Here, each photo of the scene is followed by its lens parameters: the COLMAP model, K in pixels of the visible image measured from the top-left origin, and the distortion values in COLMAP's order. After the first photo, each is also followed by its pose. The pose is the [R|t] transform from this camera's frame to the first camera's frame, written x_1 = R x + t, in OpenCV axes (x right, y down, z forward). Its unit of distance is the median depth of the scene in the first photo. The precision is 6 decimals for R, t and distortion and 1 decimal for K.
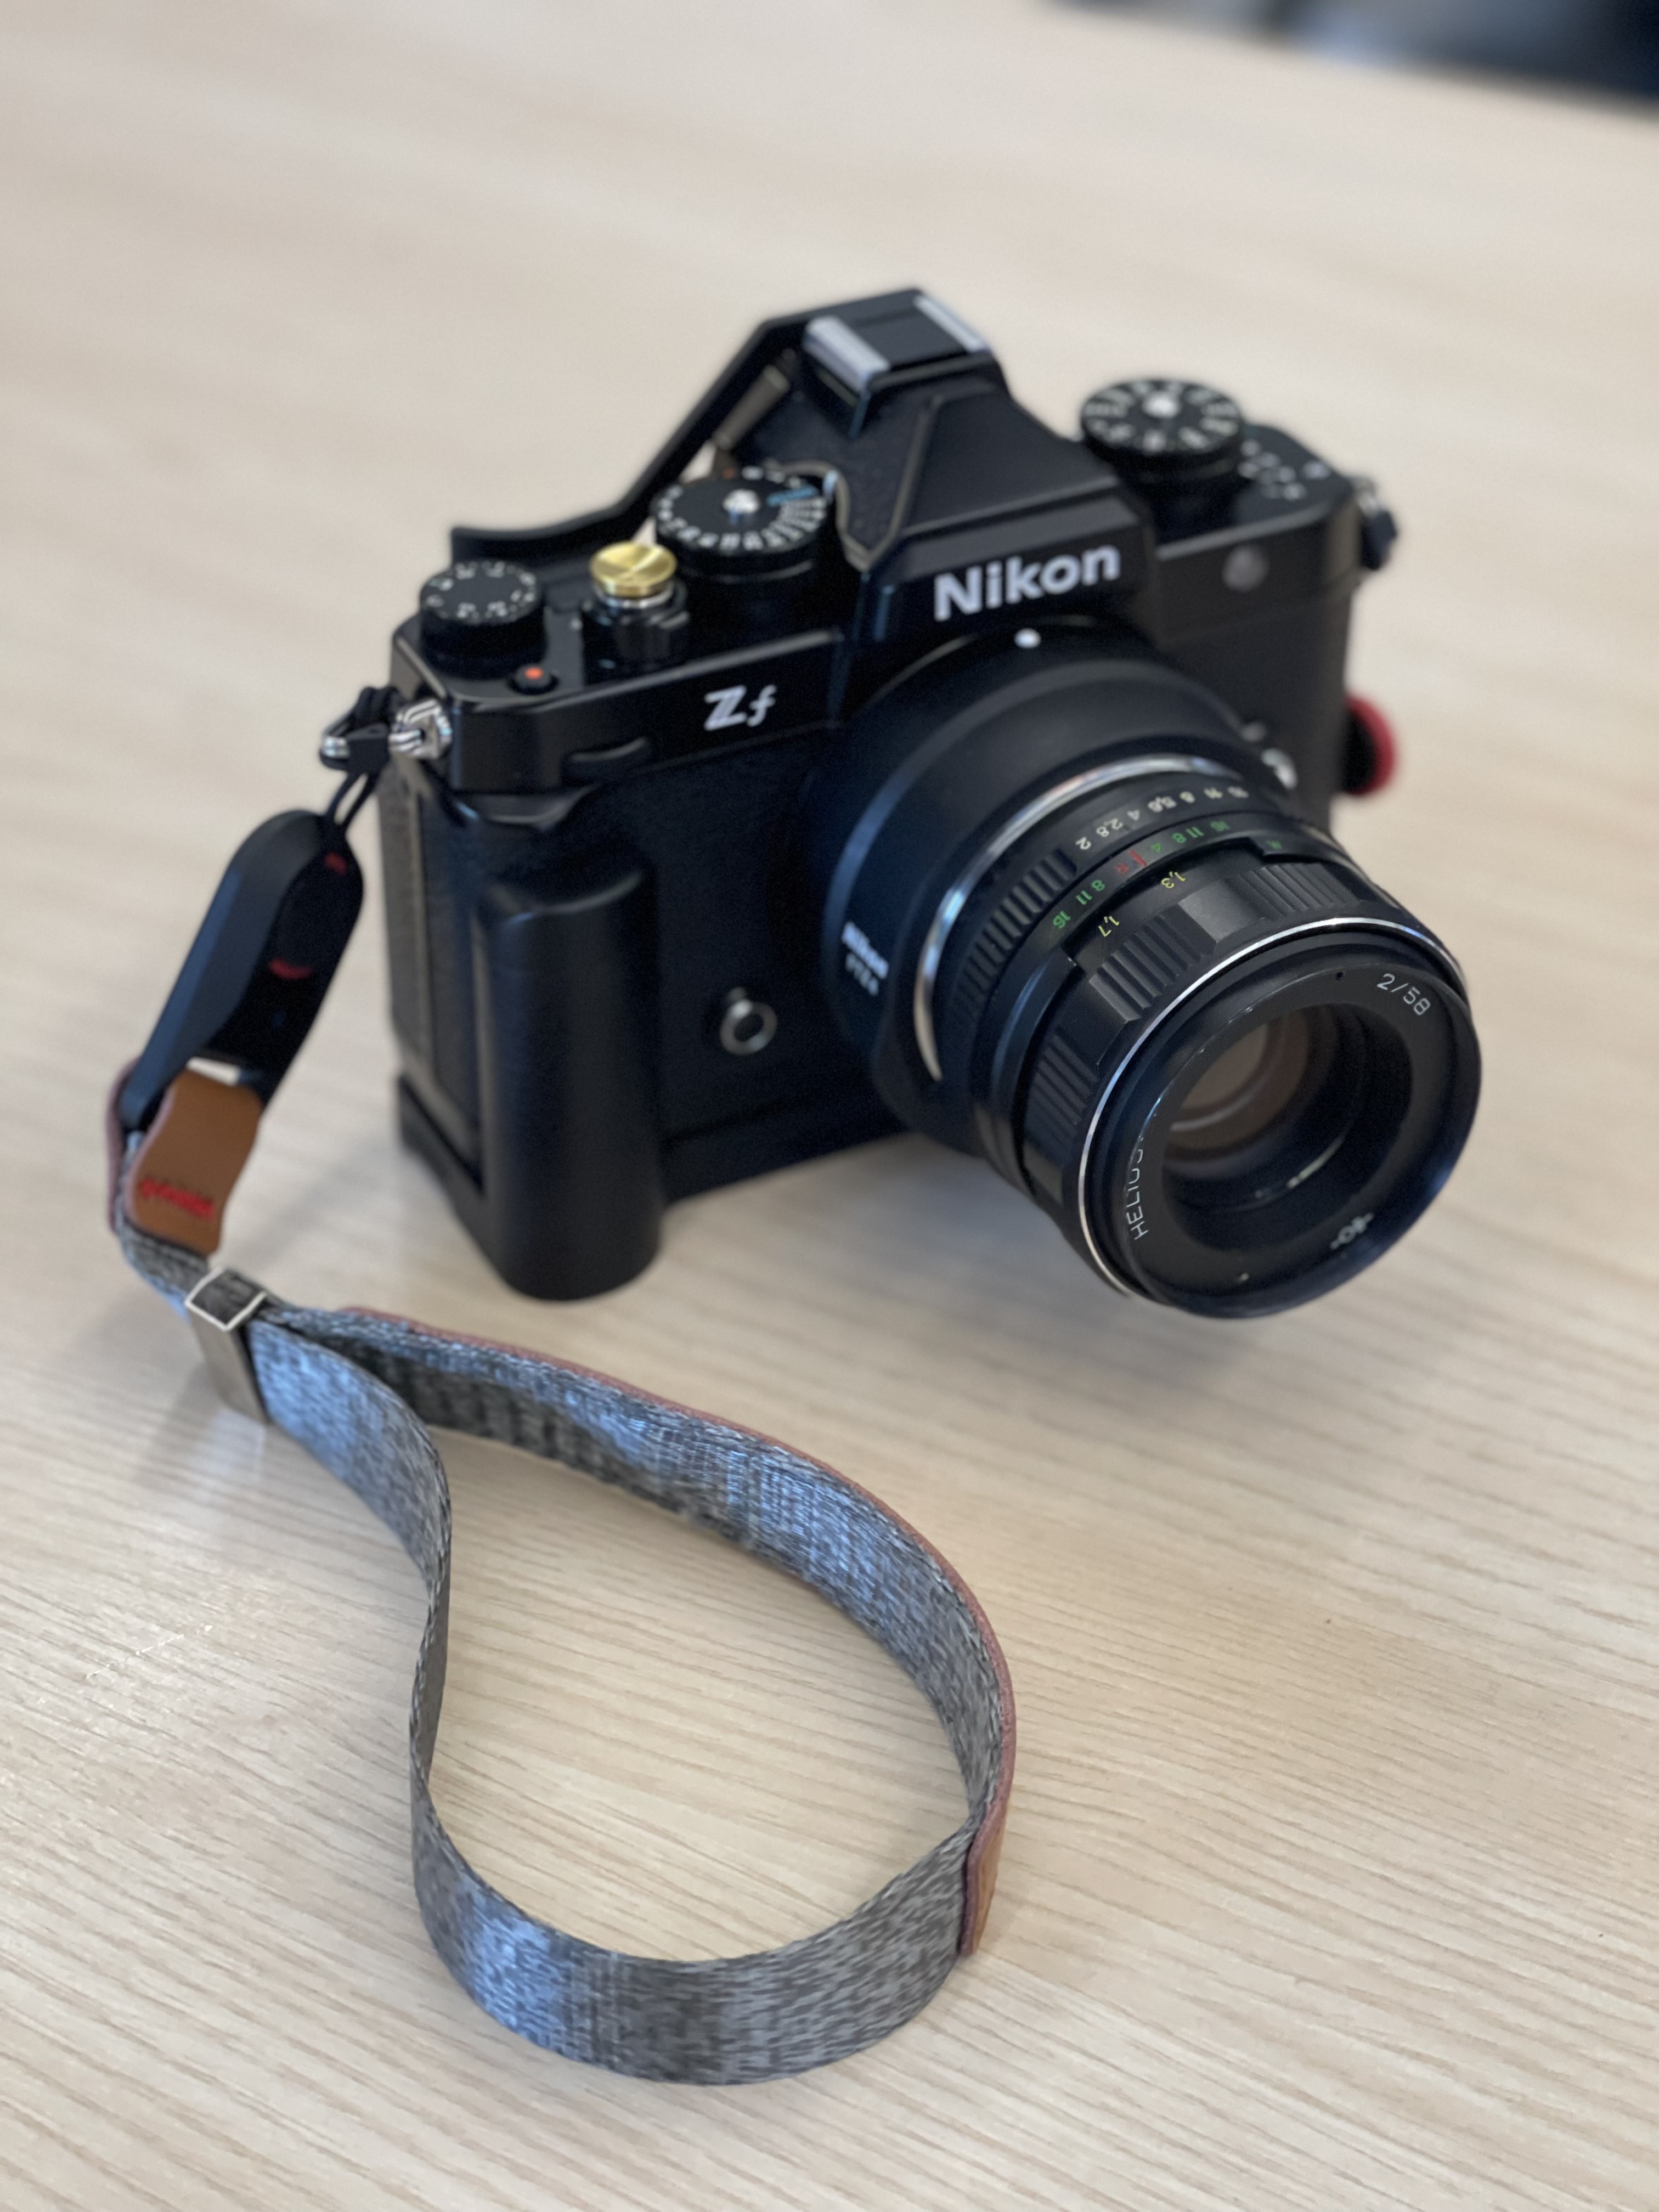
lens RADIAL K [[4100.1, 0, 829.5], [0, 4100.1, 1106.0], [0, 0, 1]] dist [0.011904, 0.306722]
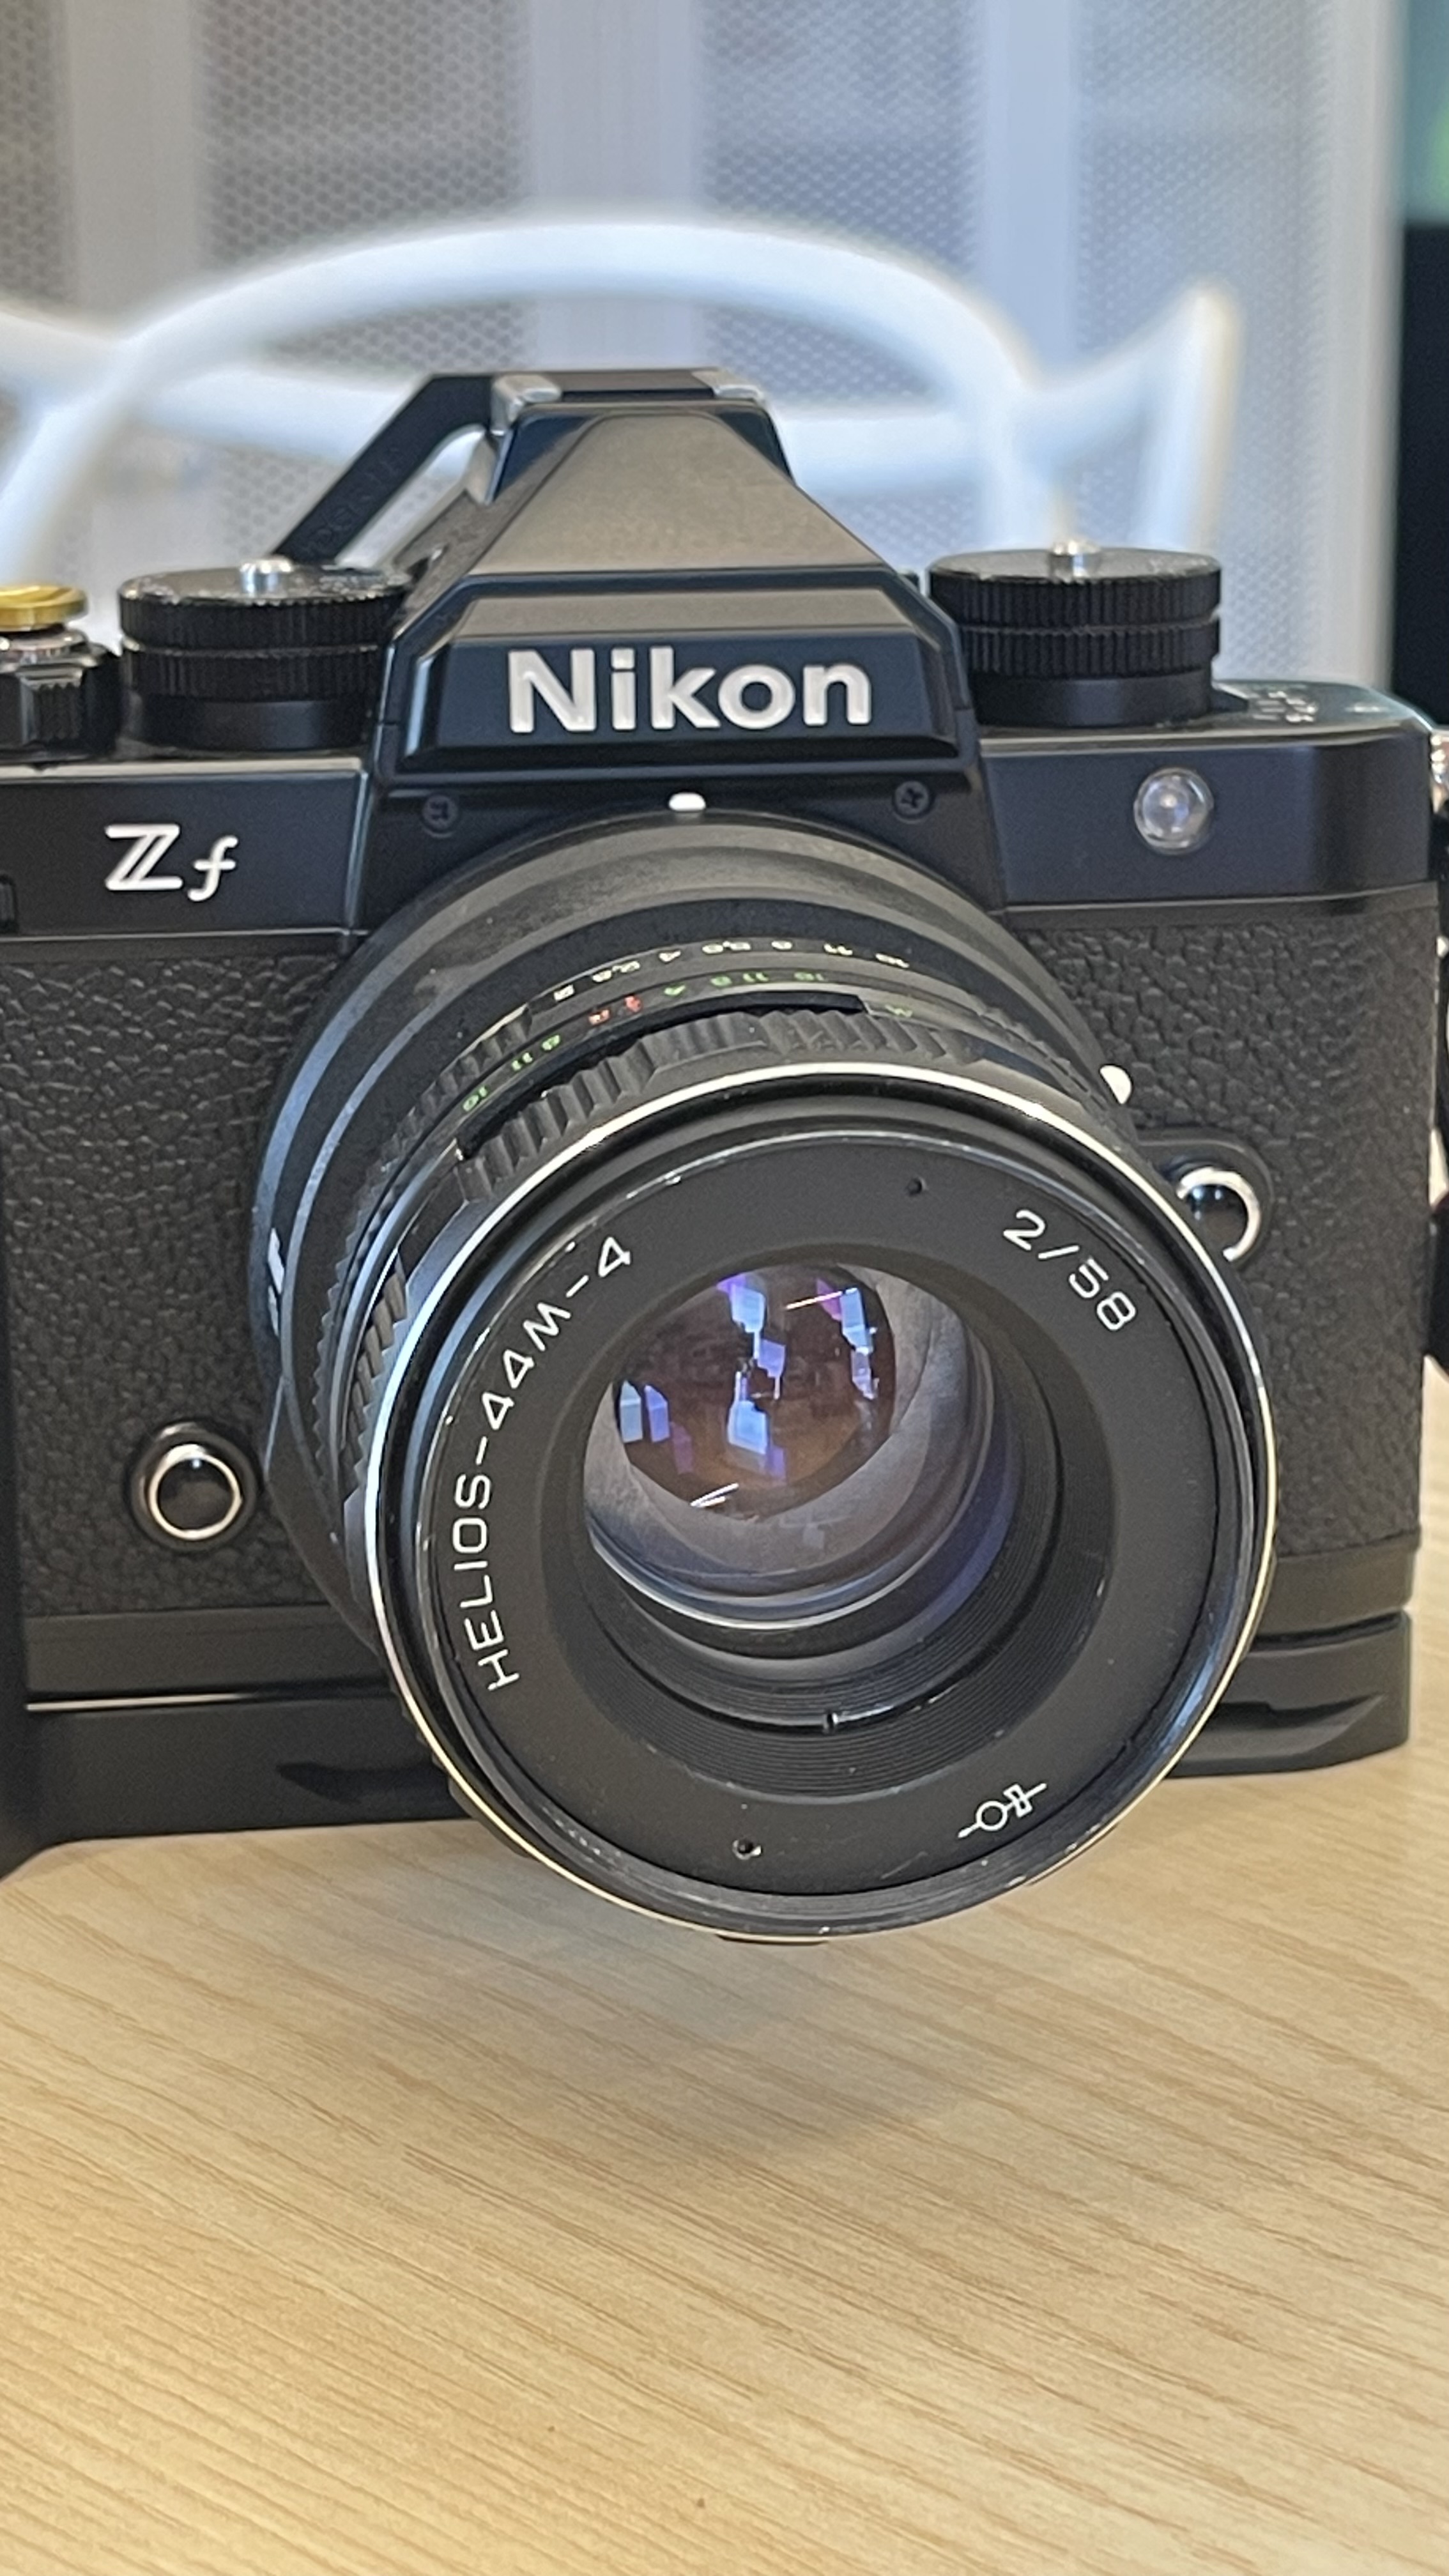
lens RADIAL K [[4886.9, 0, 724.5], [0, 4886.9, 1288.0], [0, 0, 1]] dist [0.092666, 0.249116]
pose [[0.941232, 0.068508, -0.330739, 0.283231], [-0.184119, 0.925002, -0.332372, 0.173144], [0.283164, 0.373734, 0.883256, 0.431412]]
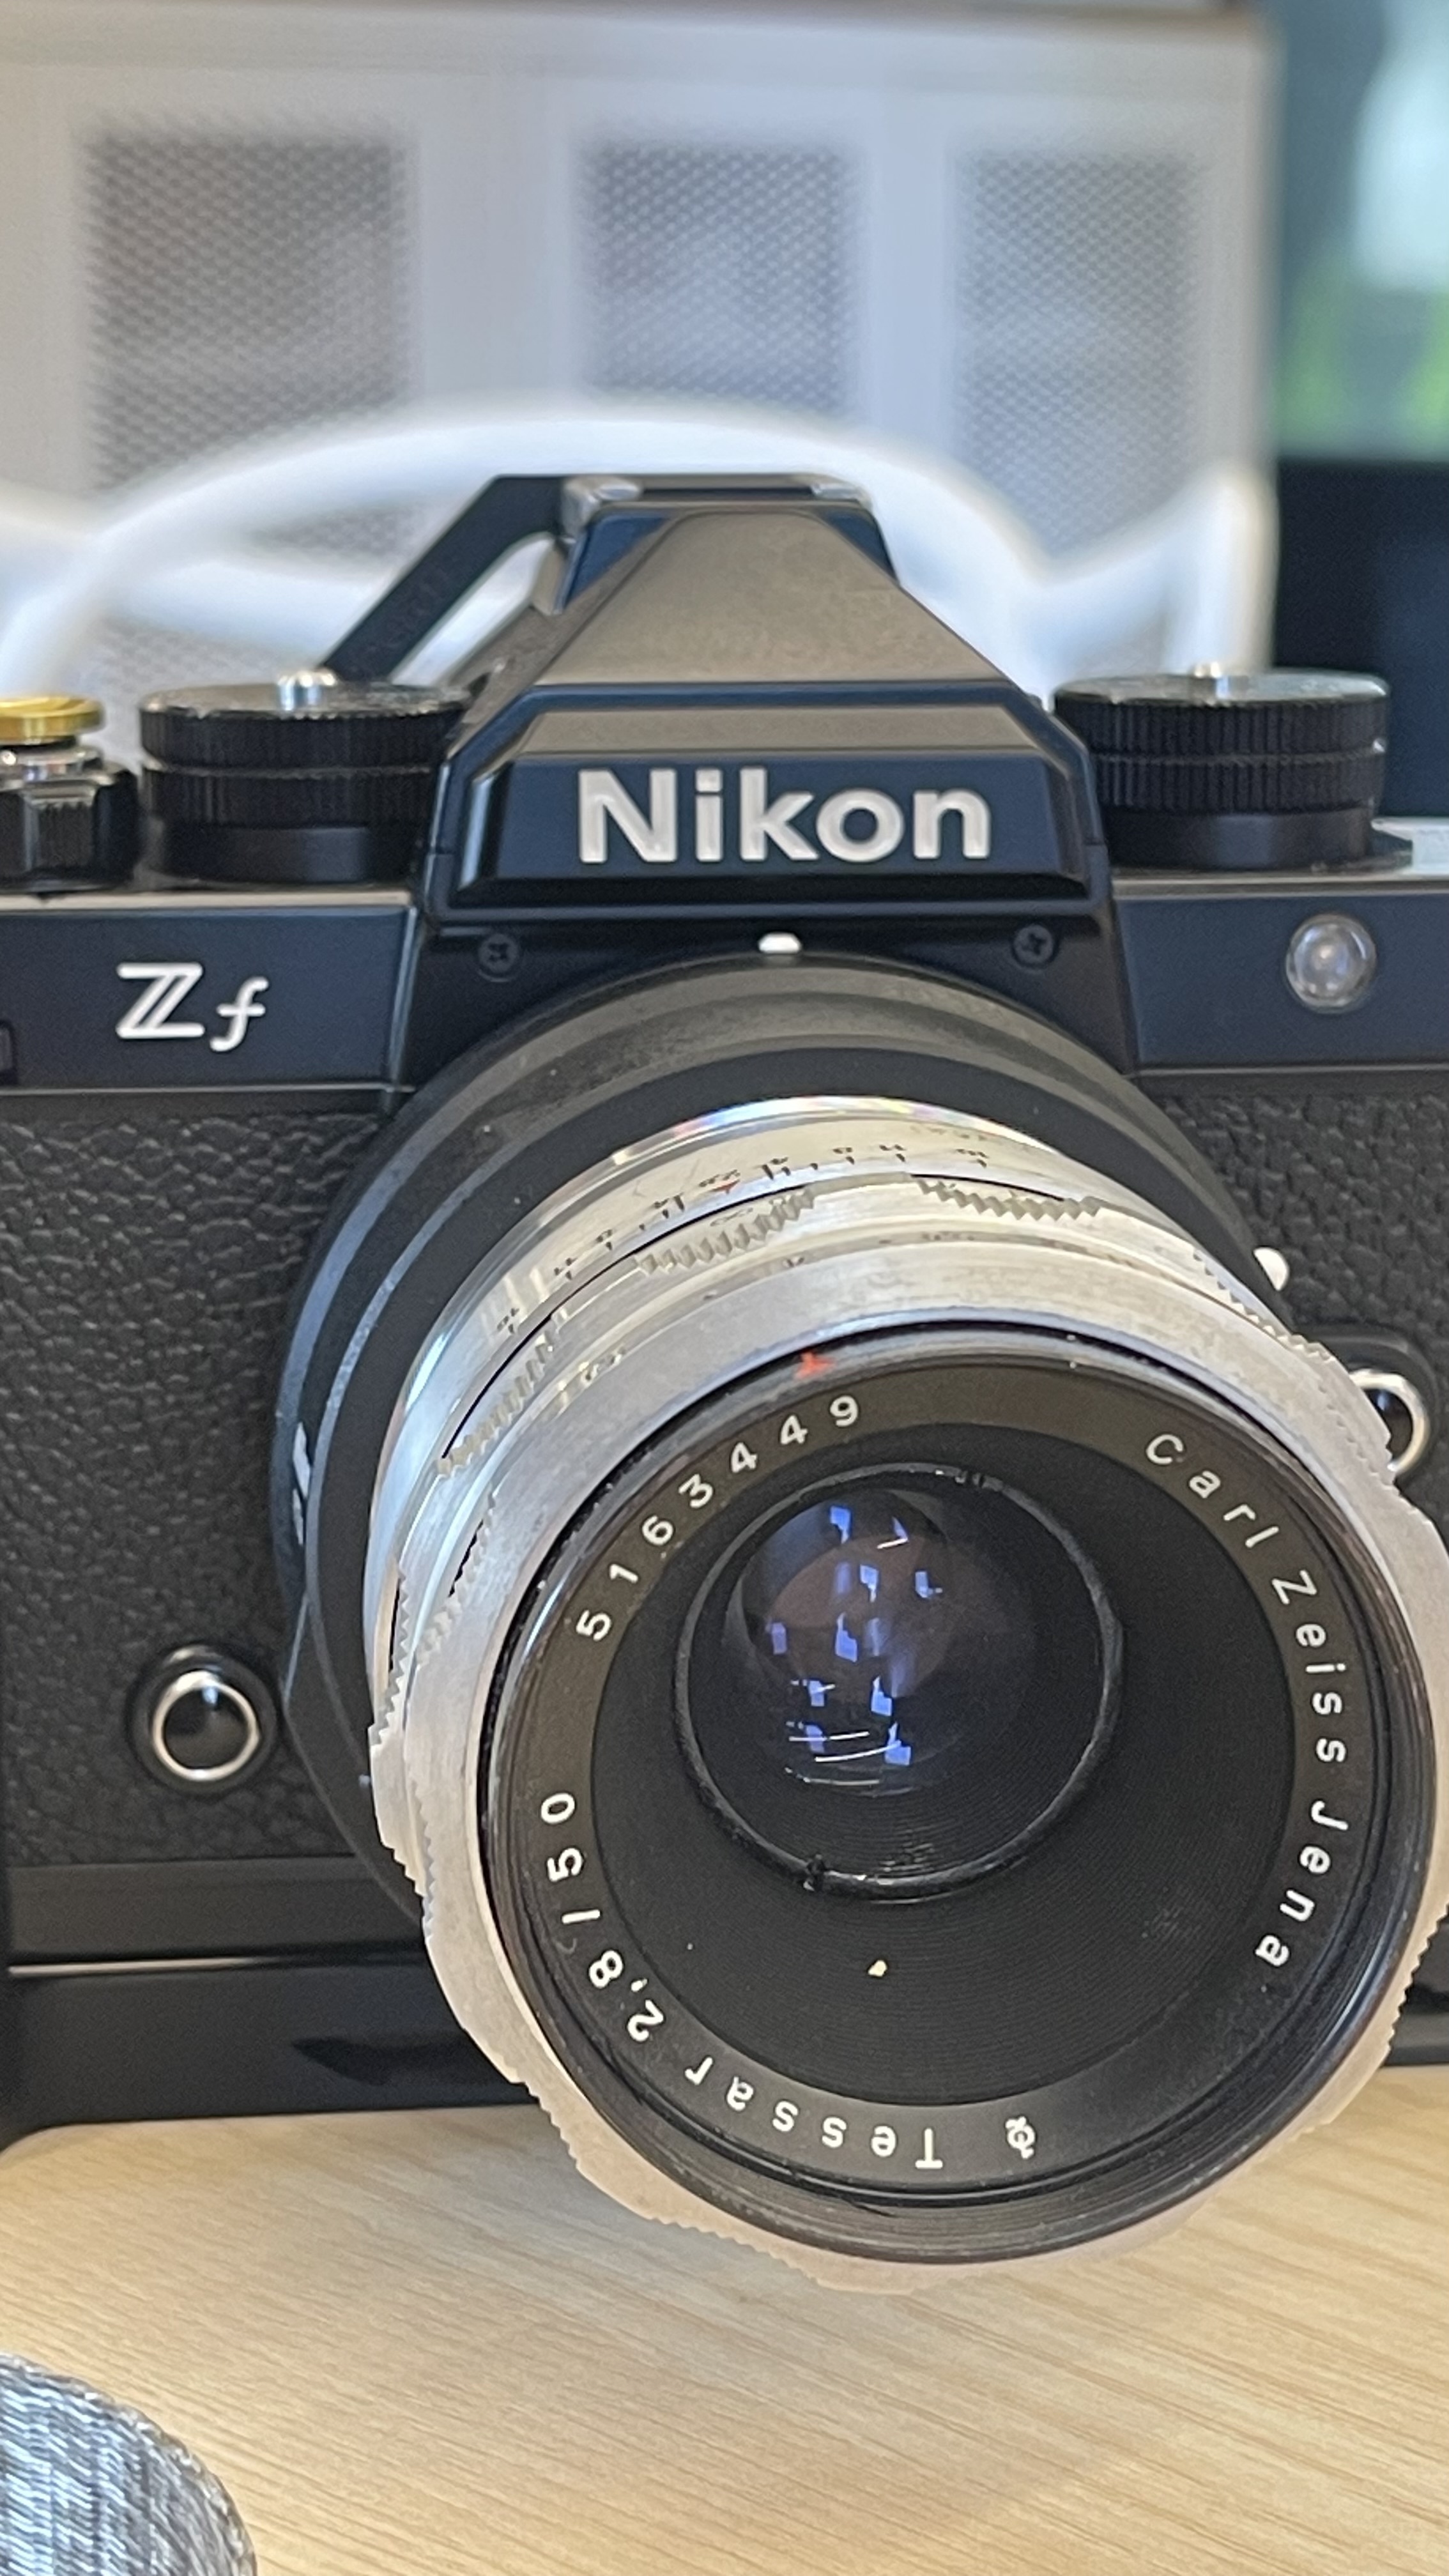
lens RADIAL K [[4886.9, 0, 724.5], [0, 4886.9, 1288.0], [0, 0, 1]] dist [0.092666, 0.249116]
pose [[0.937062, 0.064047, -0.343238, 0.249954], [-0.199147, 0.905497, -0.374720, 0.148510], [0.286801, 0.419491, 0.861262, 0.507202]]
